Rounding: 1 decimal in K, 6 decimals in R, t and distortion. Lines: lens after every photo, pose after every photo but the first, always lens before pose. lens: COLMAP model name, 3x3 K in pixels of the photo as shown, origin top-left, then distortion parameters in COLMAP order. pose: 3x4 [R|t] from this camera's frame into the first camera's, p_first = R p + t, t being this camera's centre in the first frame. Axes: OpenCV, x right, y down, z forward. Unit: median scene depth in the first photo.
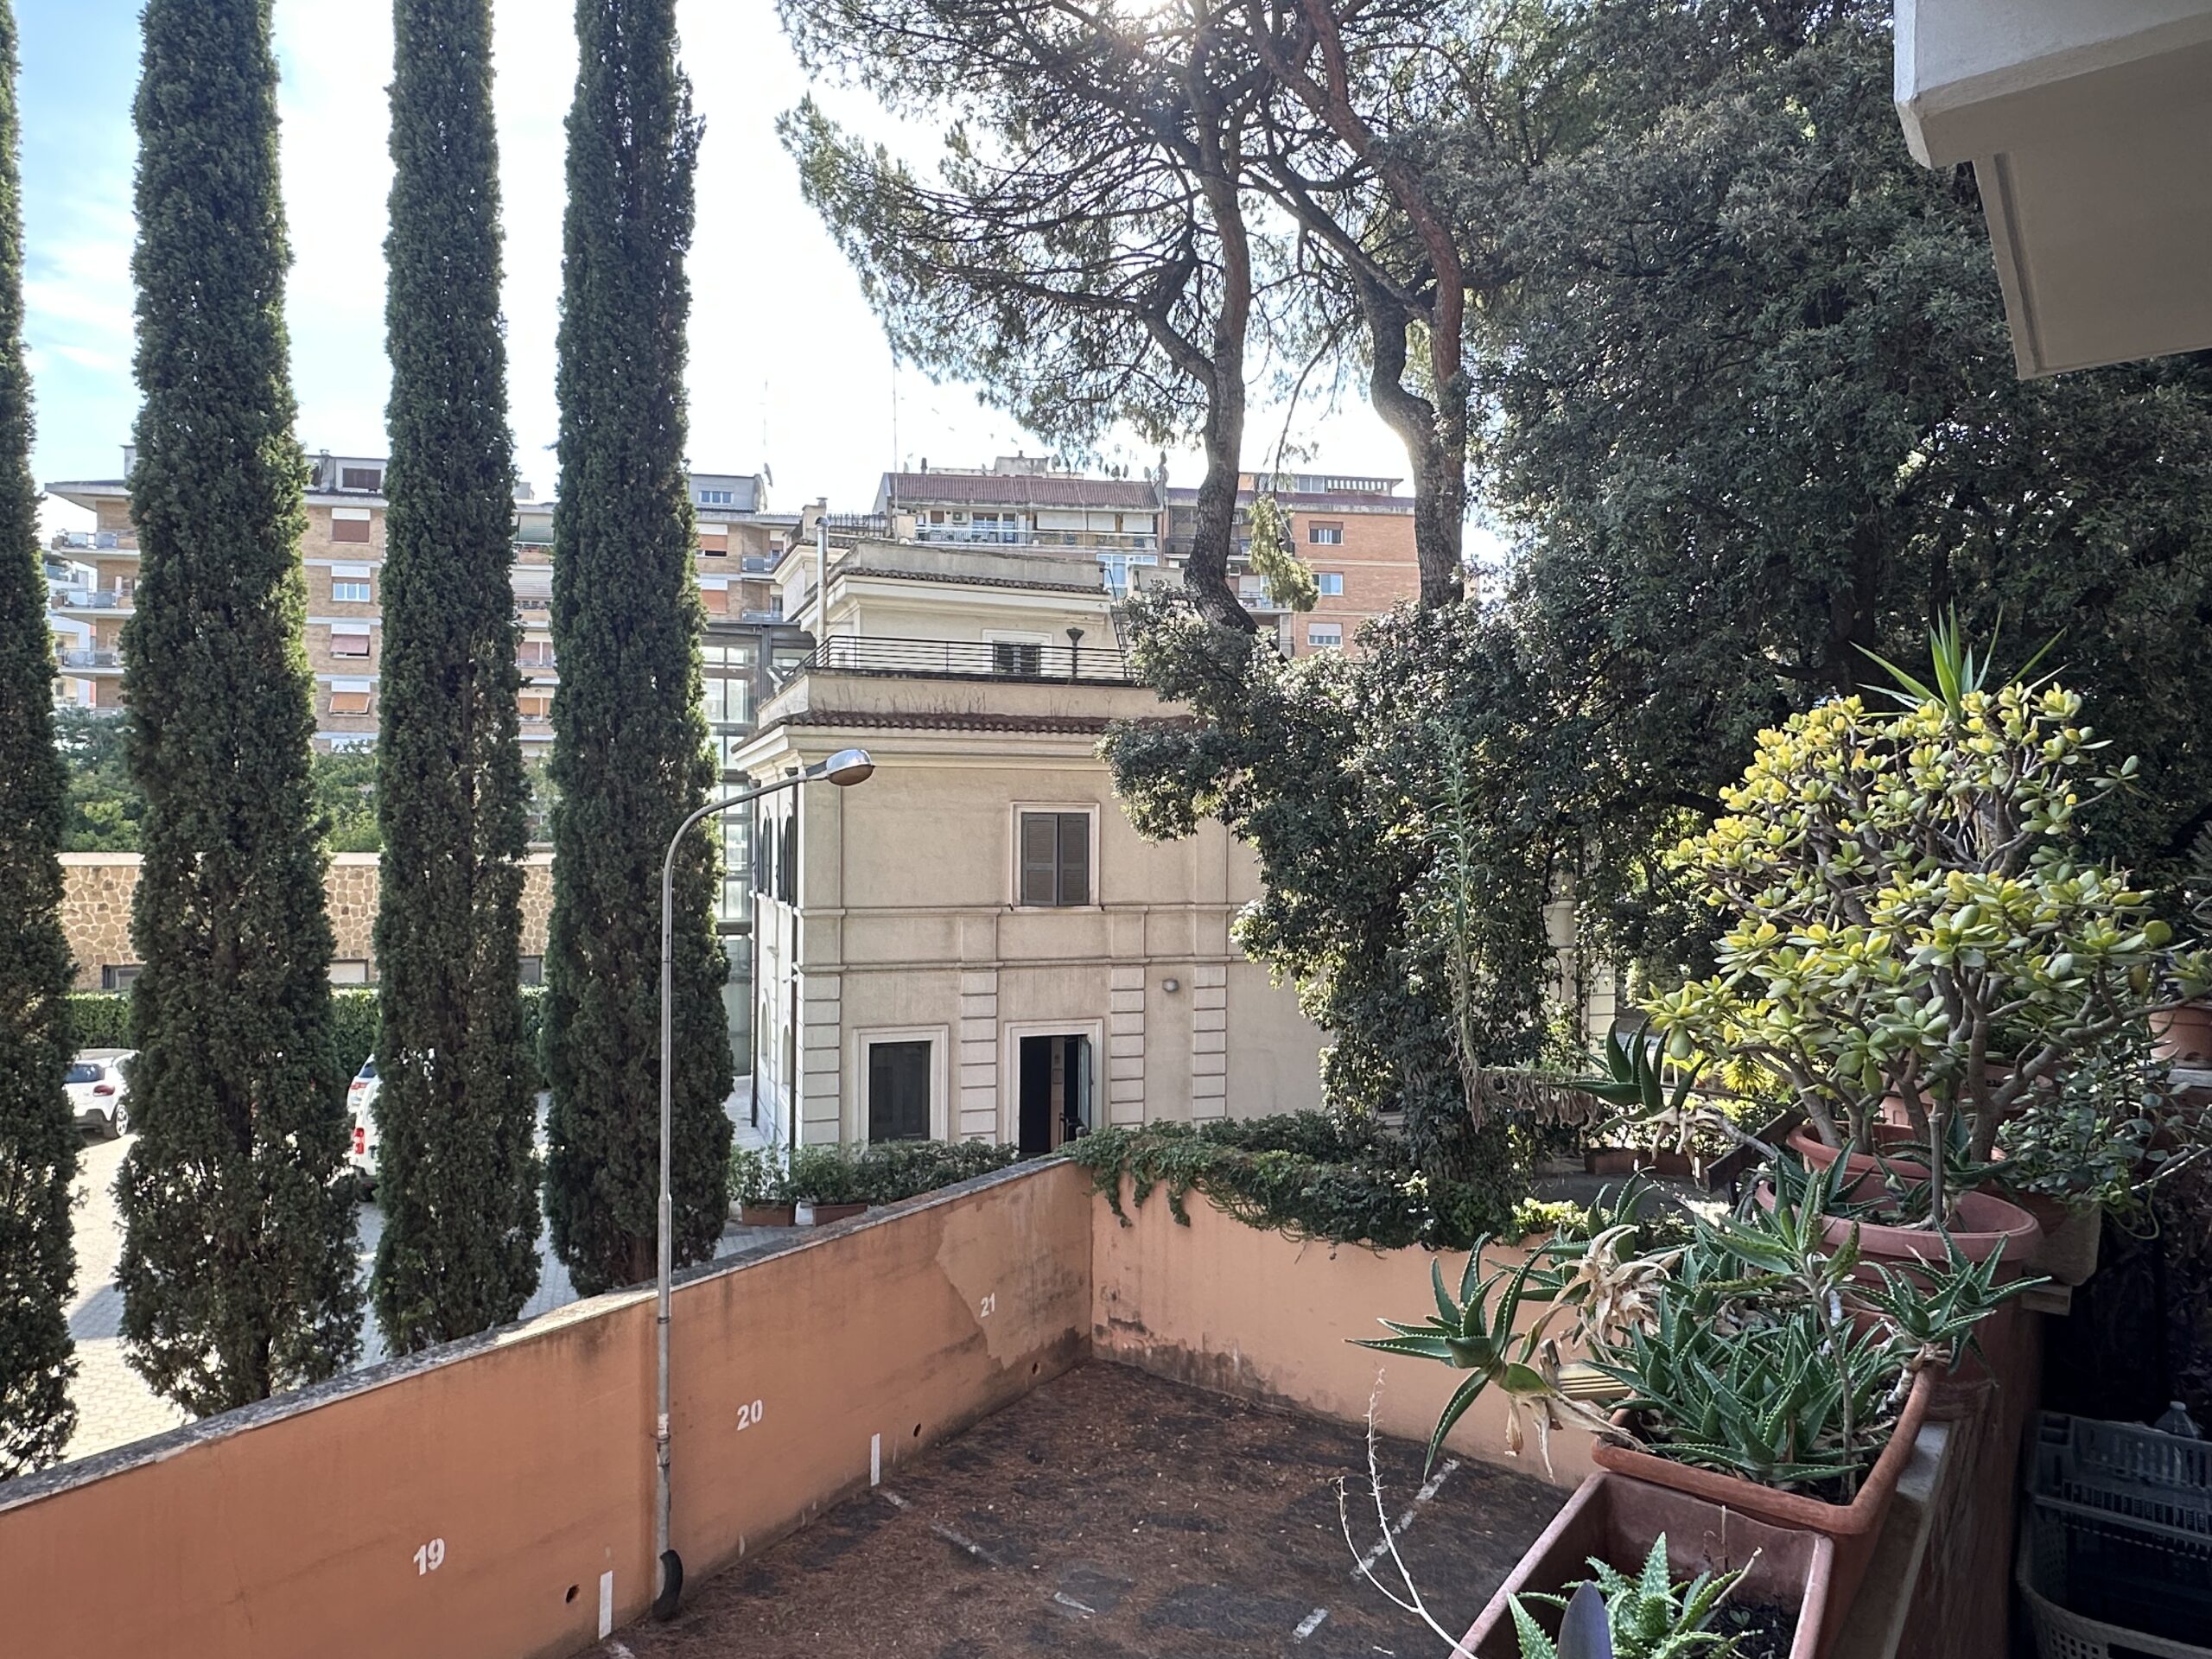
lens RADIAL K [[1400.6, 0, 1114.6], [0, 1400.6, 843.8], [0, 0, 1]] dist [-0.003471, 0.005355]
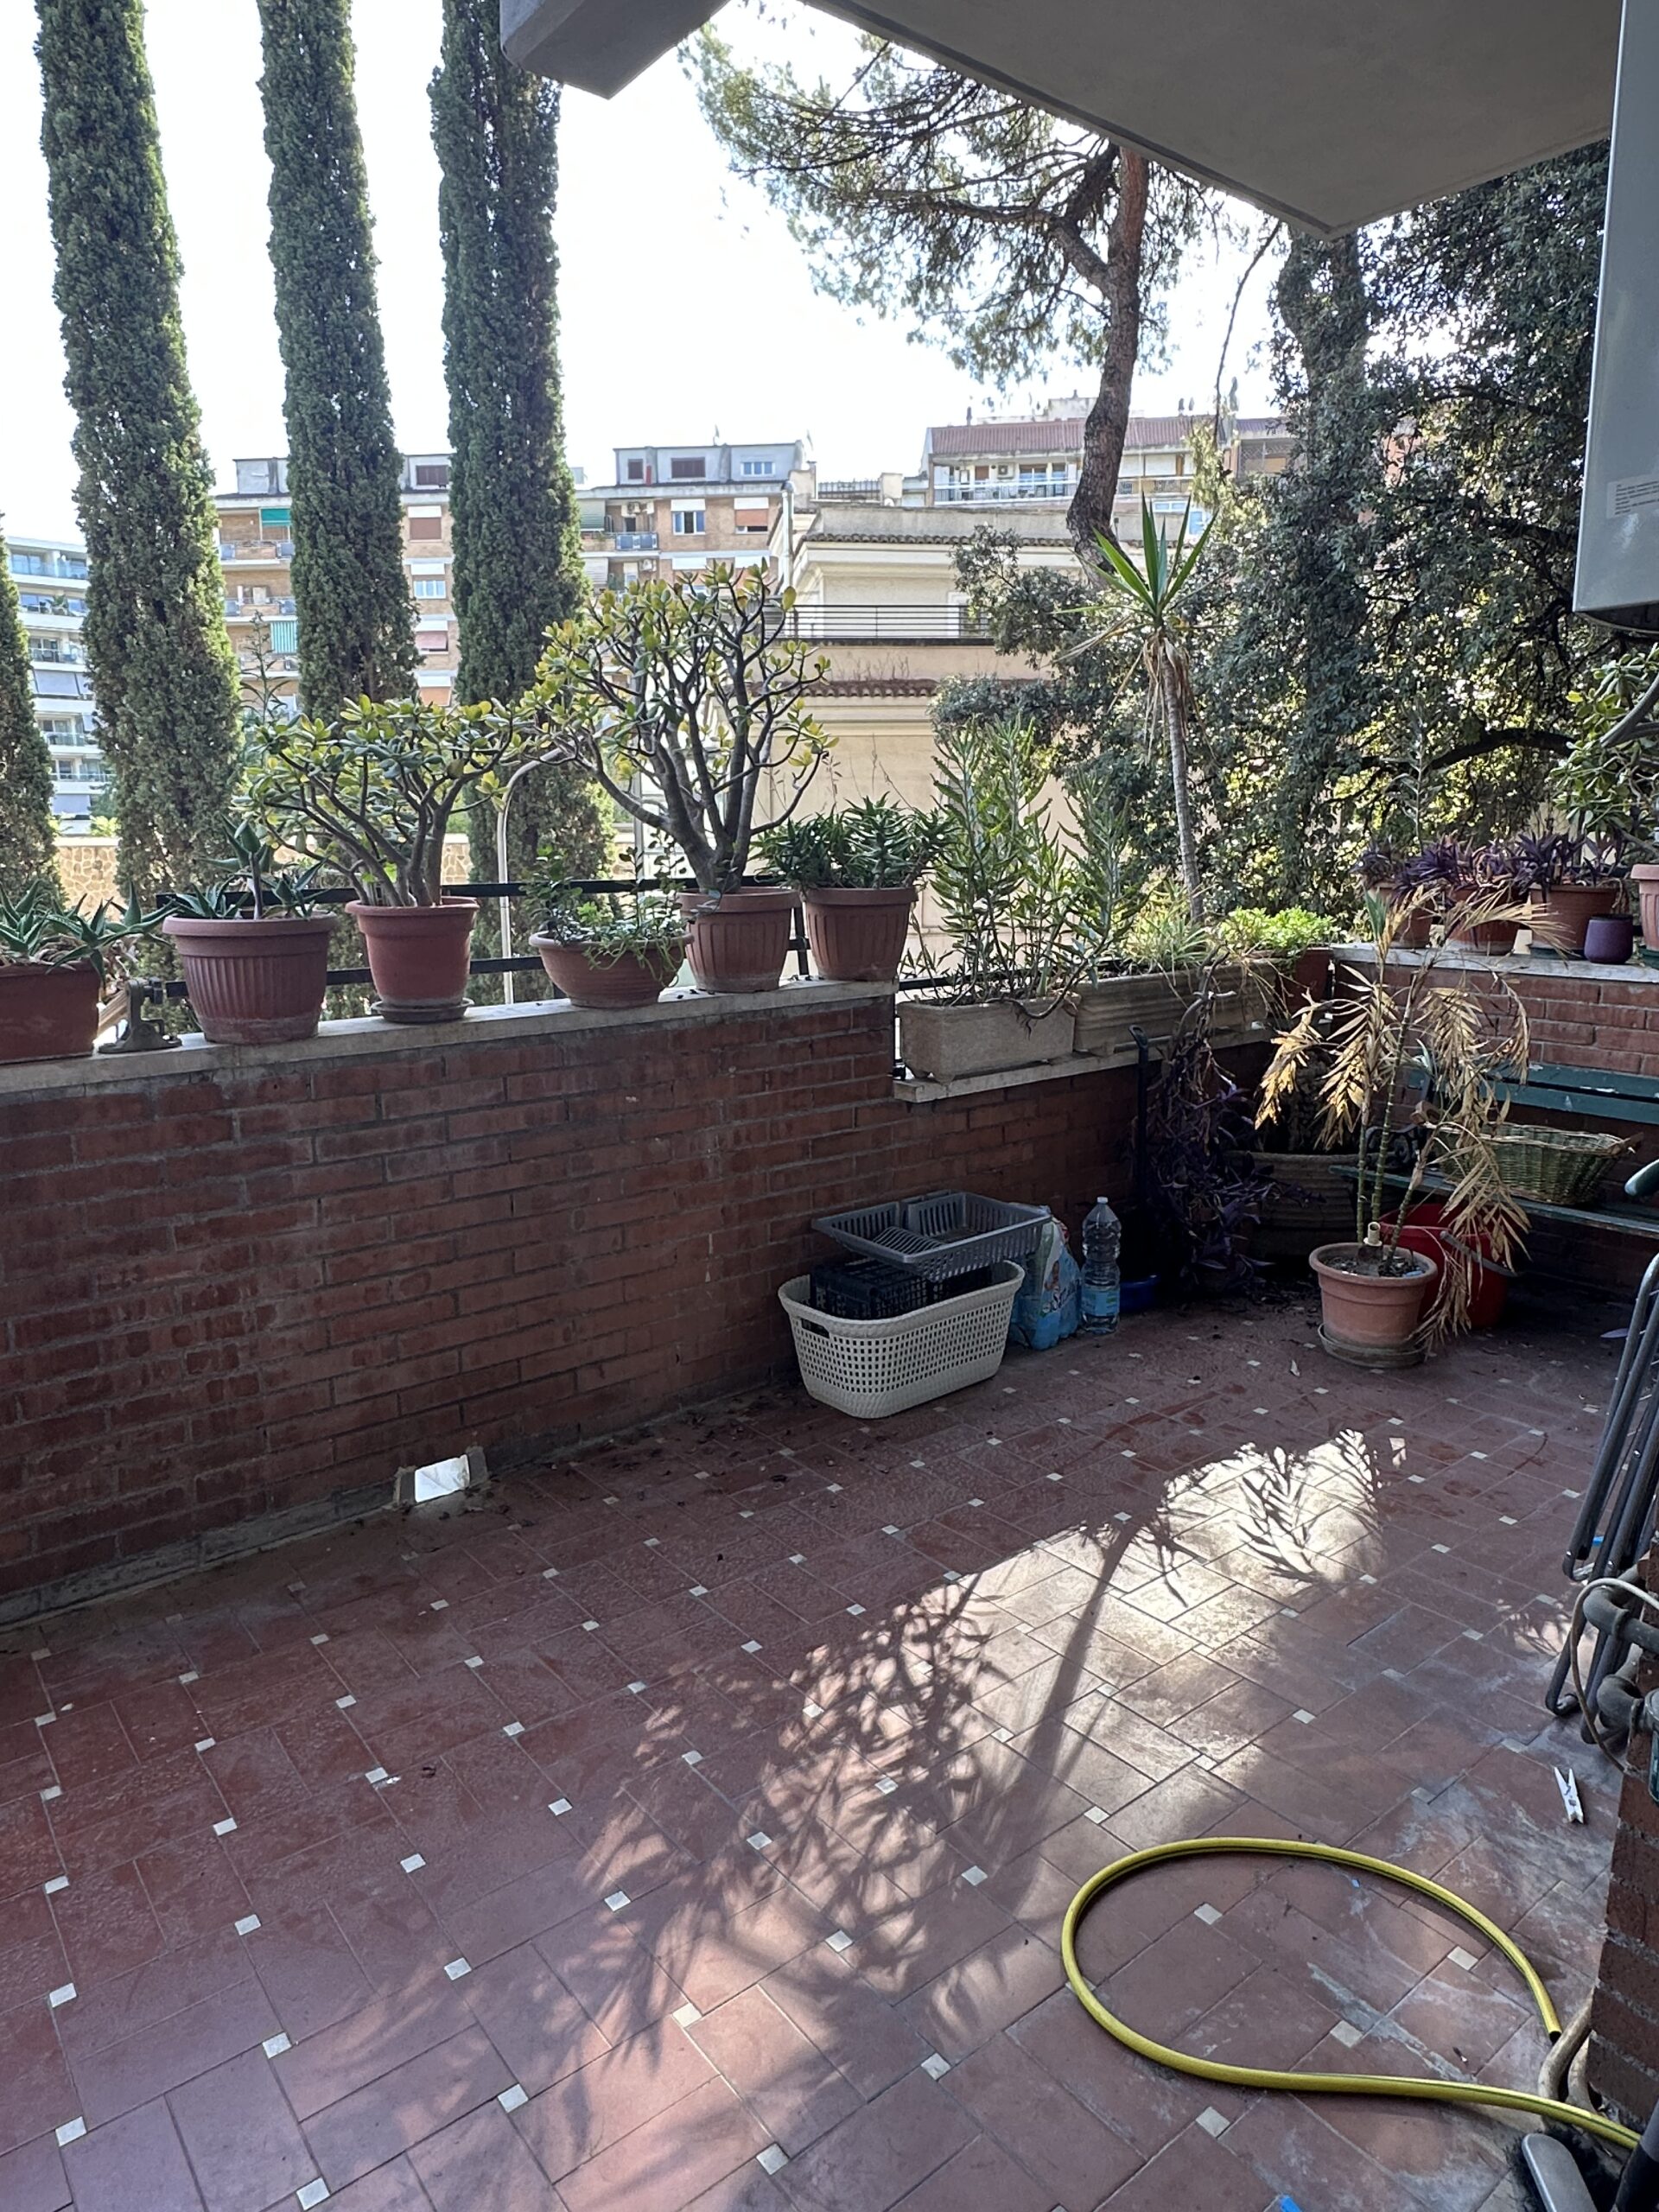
lens RADIAL K [[1400.6, 0, 829.5], [0, 1400.6, 1106.0], [0, 0, 1]] dist [-0.003471, 0.005355]
pose [[0.964409, 0.042387, -0.260996, 0.168919], [0.009107, 0.981157, 0.192997, 0.017530], [0.264259, -0.188505, 0.945850, -0.030914]]
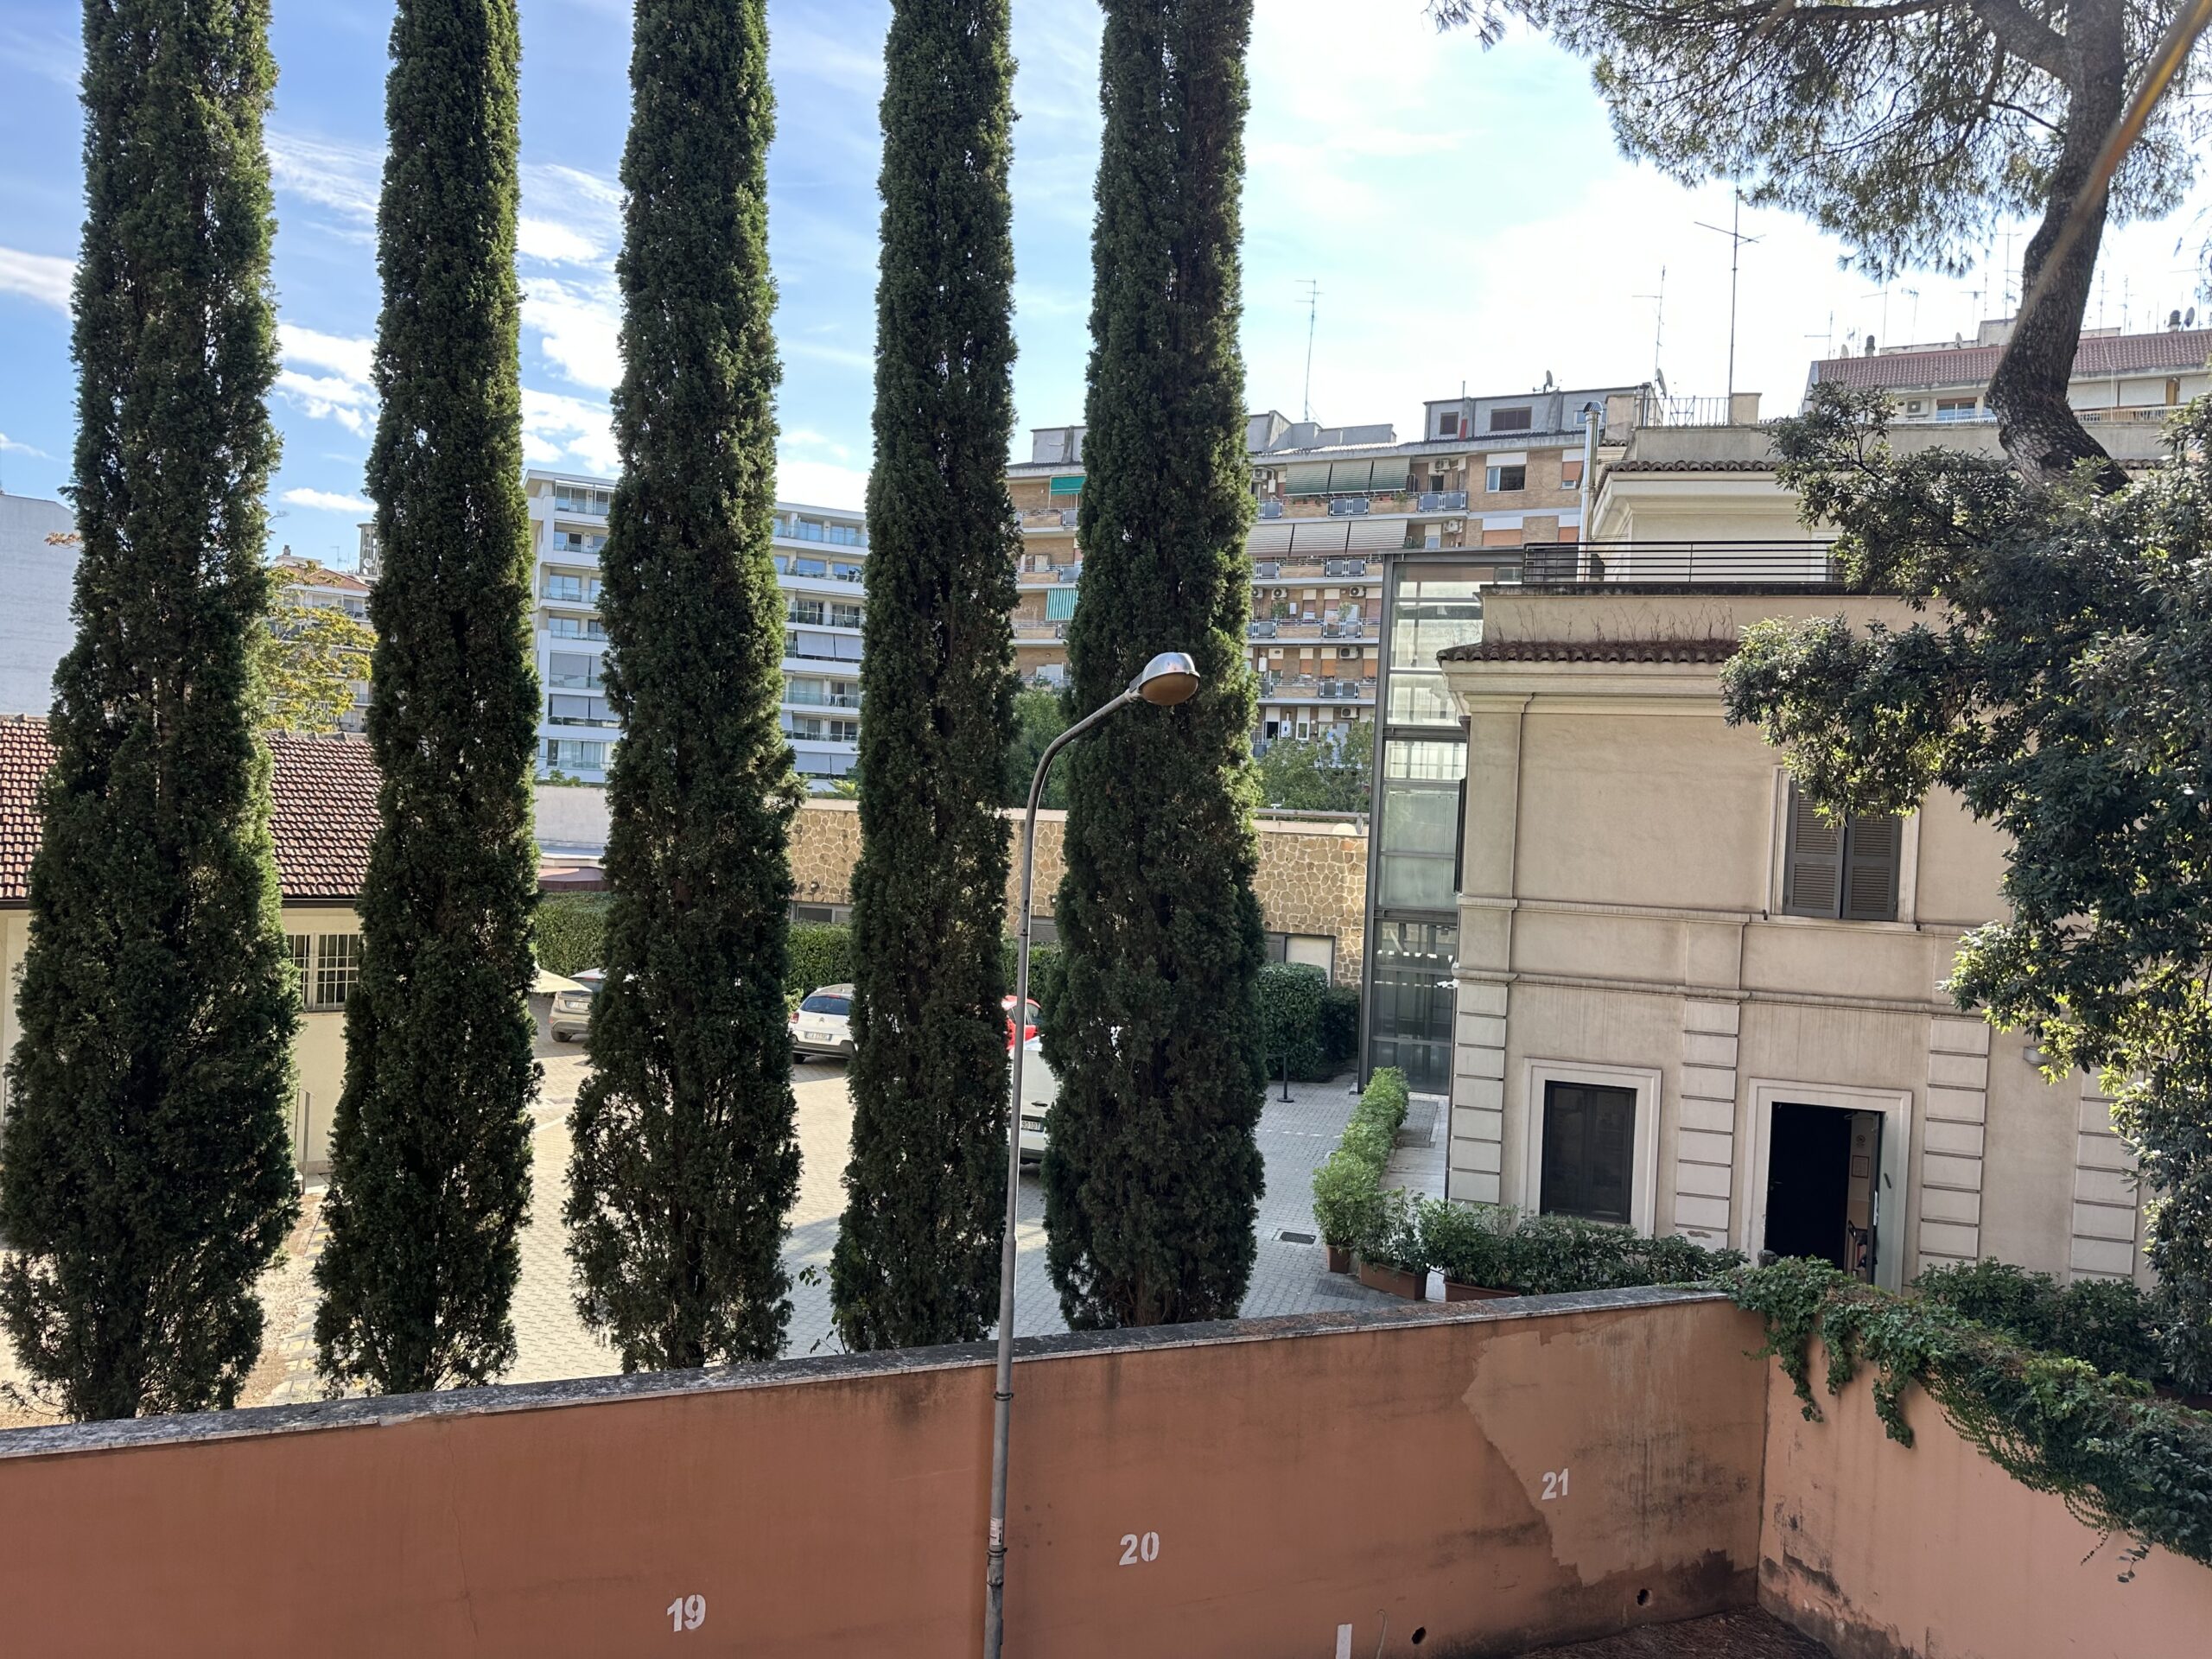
lens RADIAL K [[1563.1, 0, 1106.0], [0, 1563.1, 829.5], [0, 0, 1]] dist [0.053722, -0.070499]
pose [[0.814045, 0.042357, -0.579255, 0.151679], [-0.042455, 0.999009, 0.013388, 0.007840], [0.579248, 0.013694, 0.815036, 0.221590]]
